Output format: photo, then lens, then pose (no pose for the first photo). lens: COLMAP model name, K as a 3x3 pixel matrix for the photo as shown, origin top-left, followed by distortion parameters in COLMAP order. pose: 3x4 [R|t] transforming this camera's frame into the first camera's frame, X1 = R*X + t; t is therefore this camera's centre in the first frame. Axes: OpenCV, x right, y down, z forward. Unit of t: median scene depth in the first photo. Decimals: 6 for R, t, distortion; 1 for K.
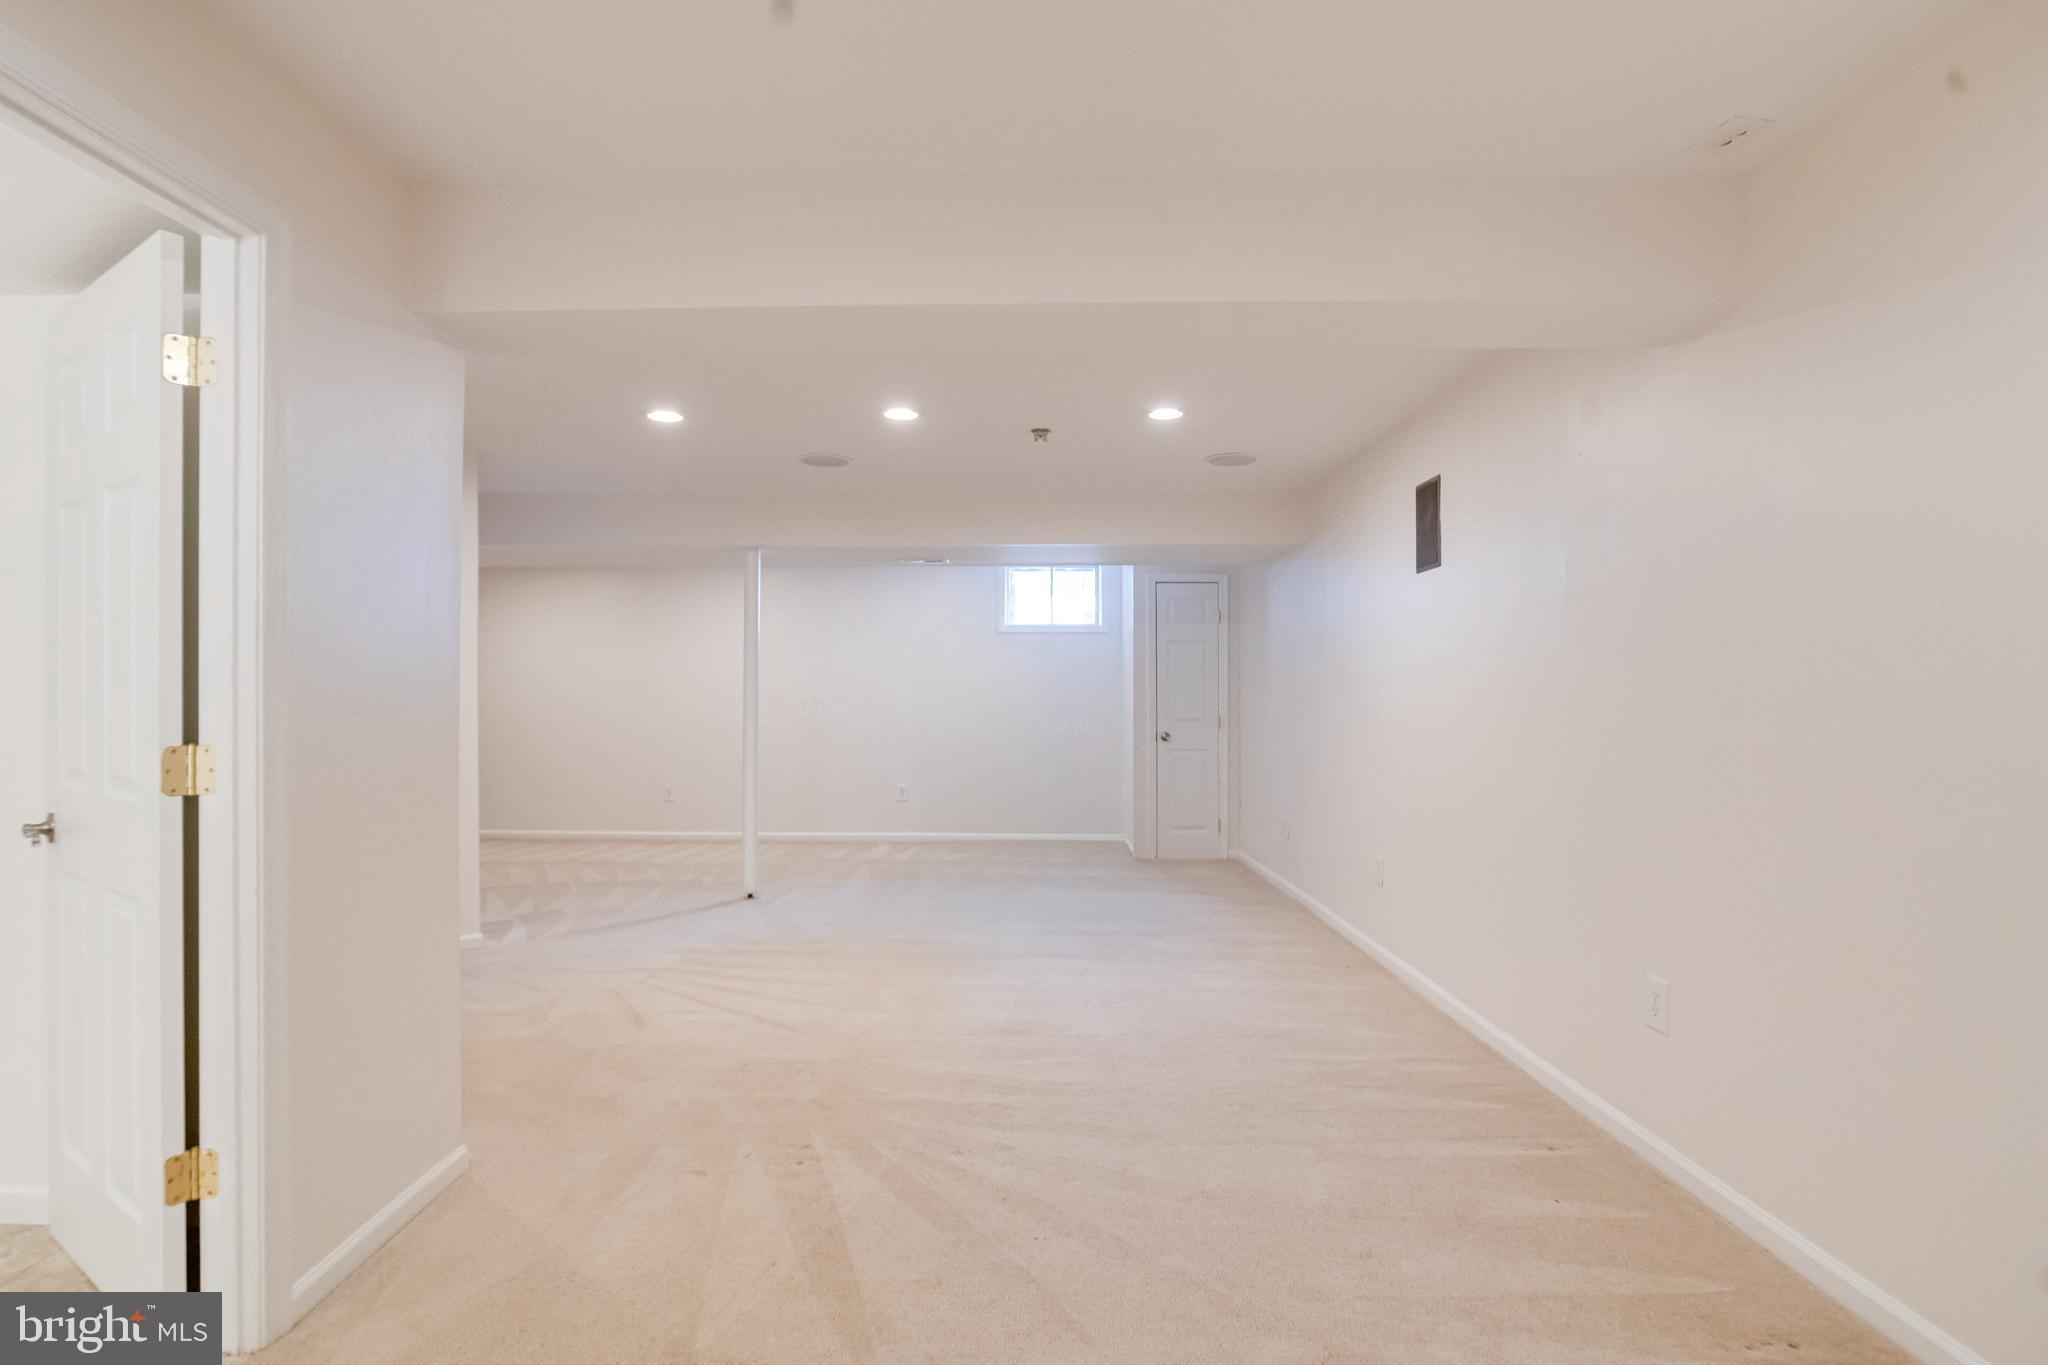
lens RADIAL K [[1066.5, 0, 1020.8], [0, 1066.5, 698.5], [0, 0, 1]] dist [-0.043570, 0.018281]
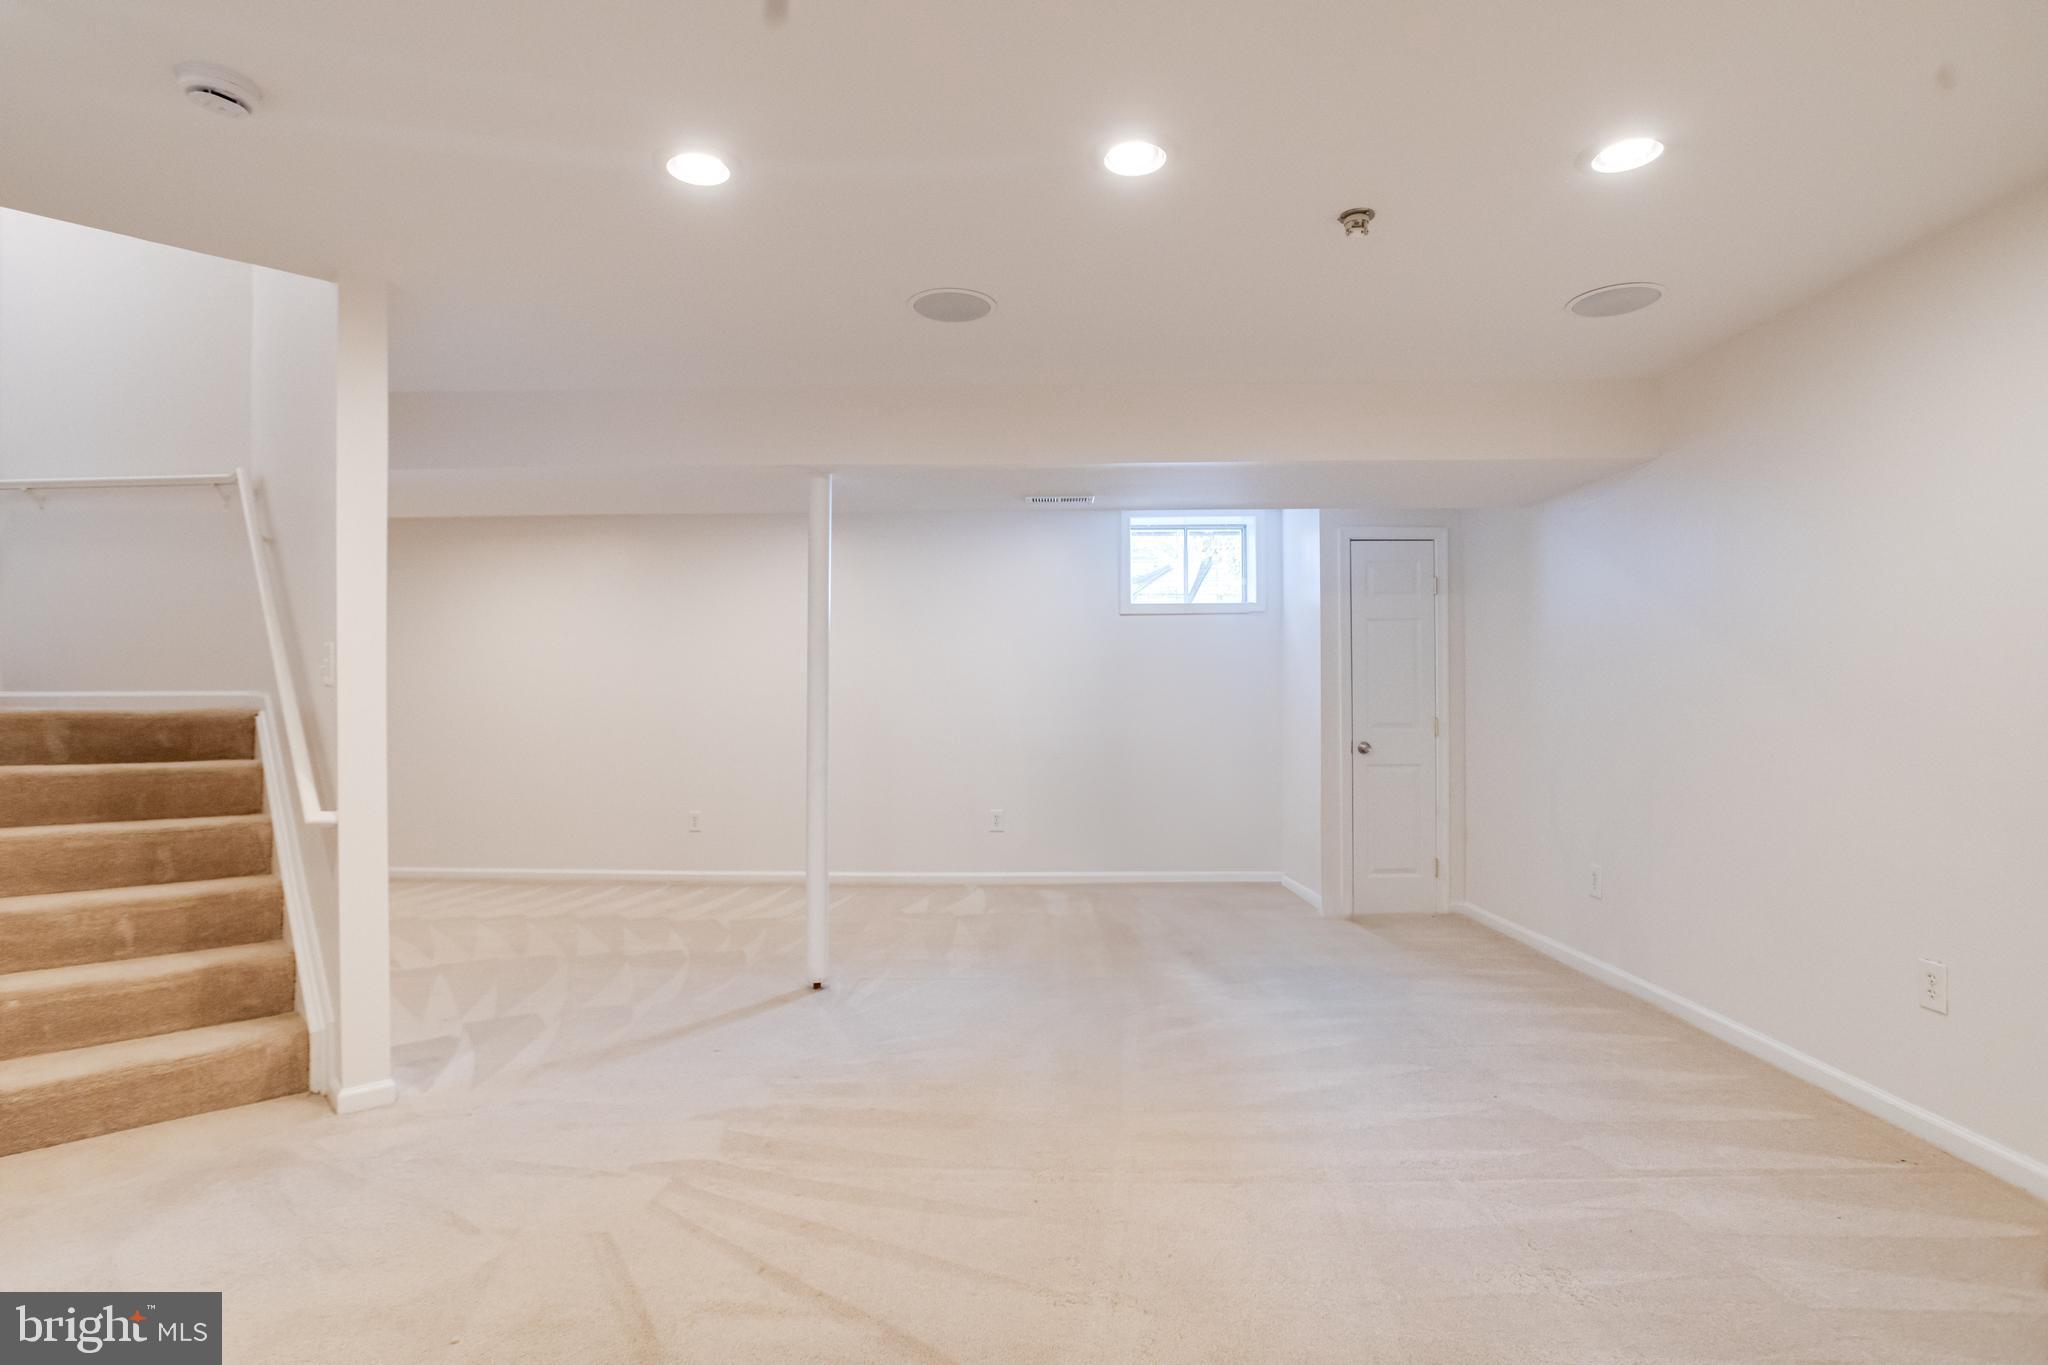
lens RADIAL K [[1066.5, 0, 1022.3], [0, 1066.5, 696.6], [0, 0, 1]] dist [-0.043570, 0.018281]
pose [[0.999879, -0.002538, -0.015369, -0.125244], [0.002400, 0.999957, -0.008979, 0.008603], [0.015391, 0.008941, 0.999842, 0.356920]]
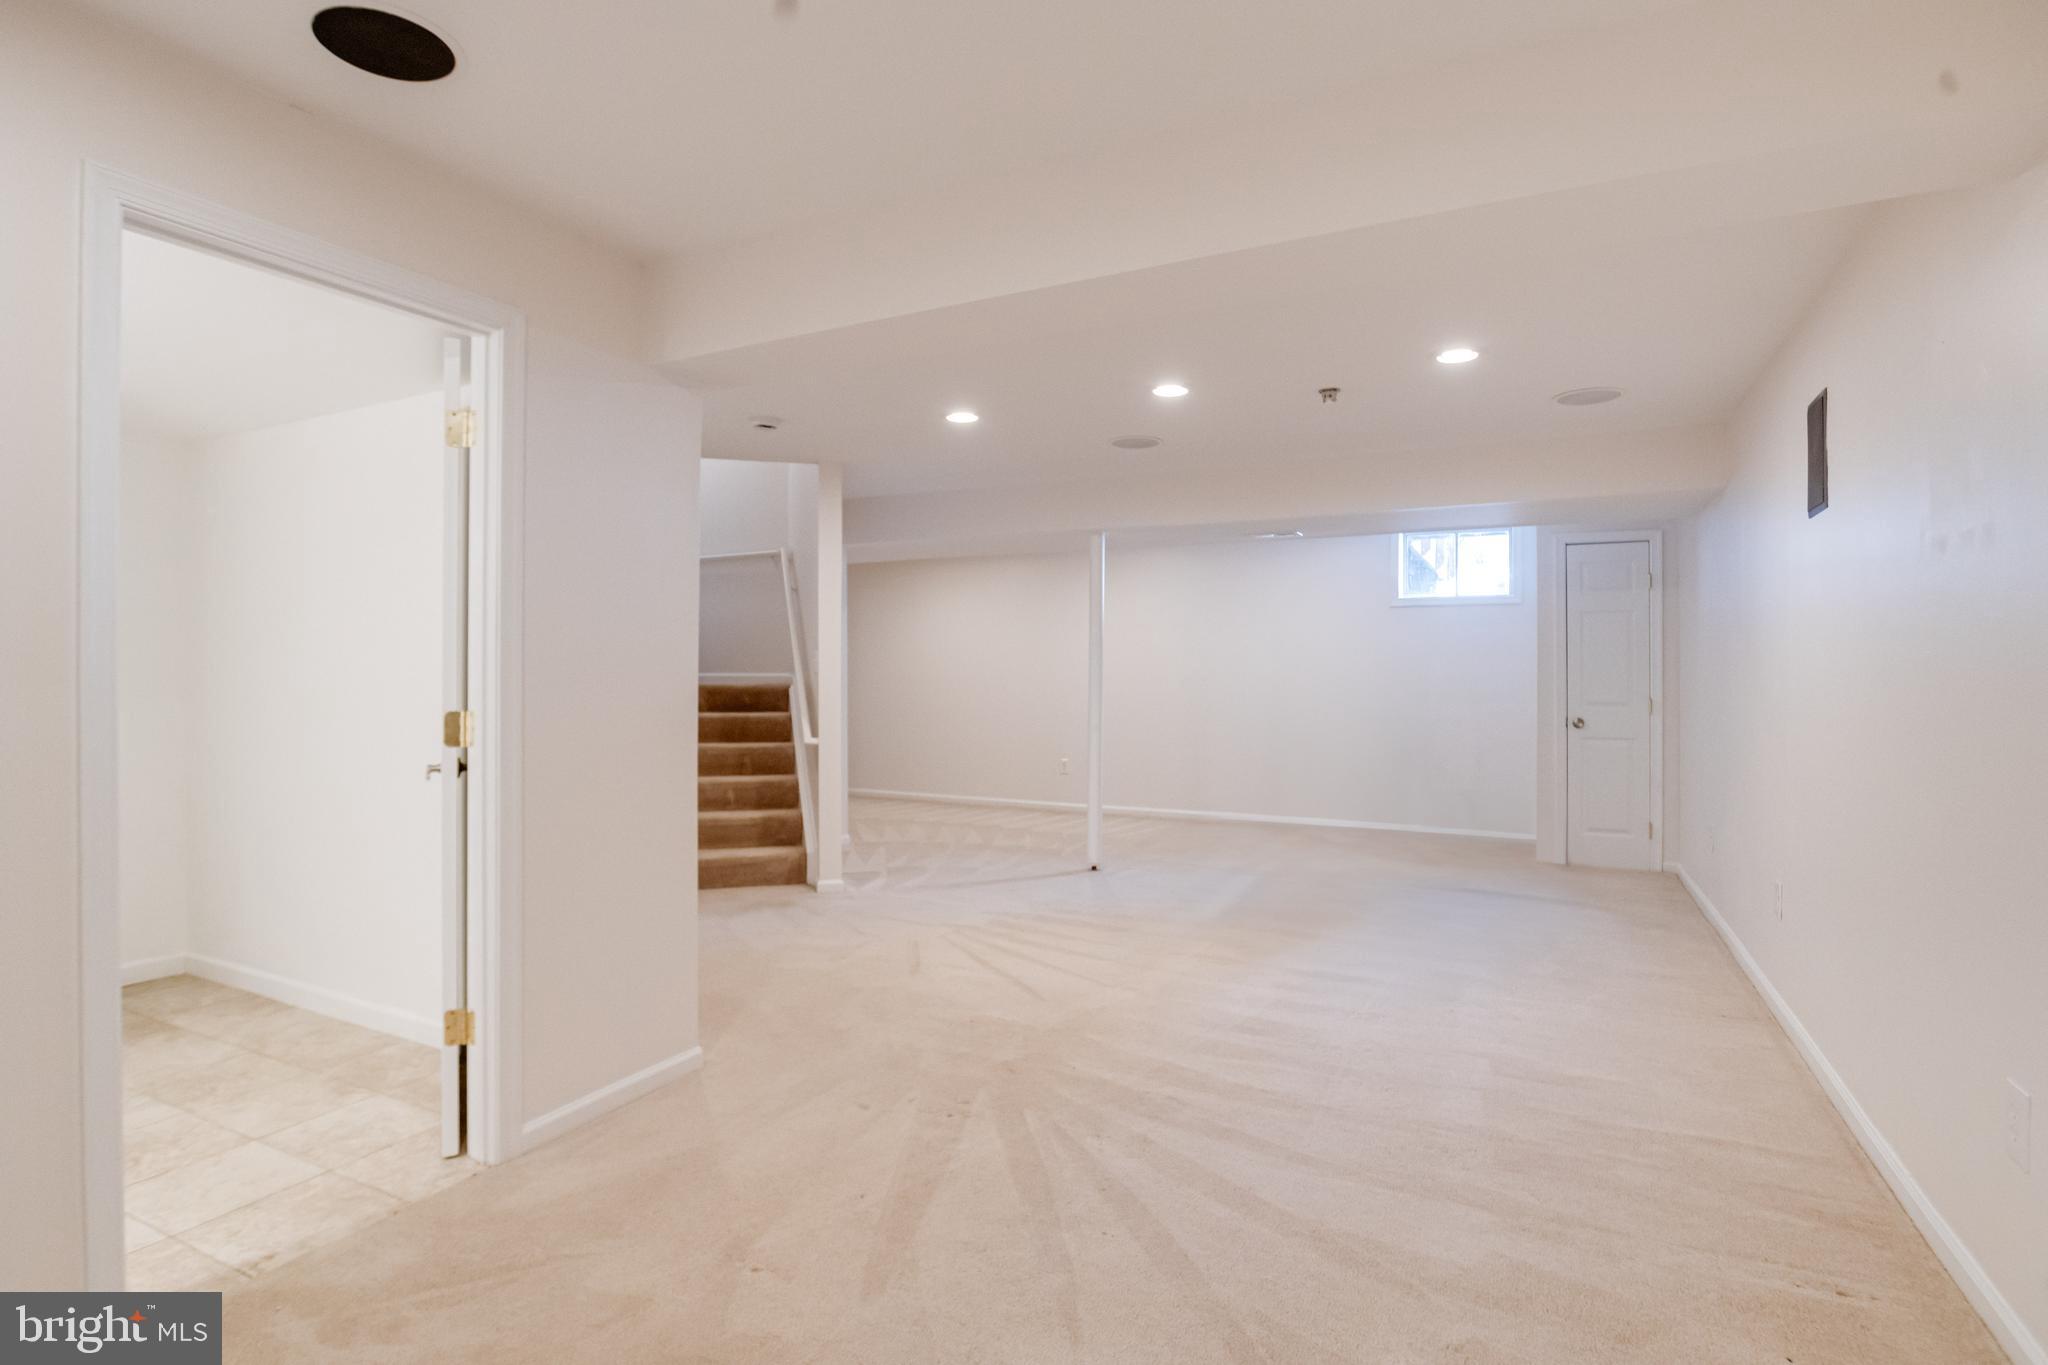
lens RADIAL K [[1066.5, 0, 981.2], [0, 1066.5, 666.6], [0, 0, 1]] dist [-0.043570, 0.018281]
pose [[0.883003, -0.001028, -0.469367, 0.151357], [-0.003423, 0.999957, -0.008629, -0.000894], [0.469355, 0.009227, 0.882961, 0.034031]]
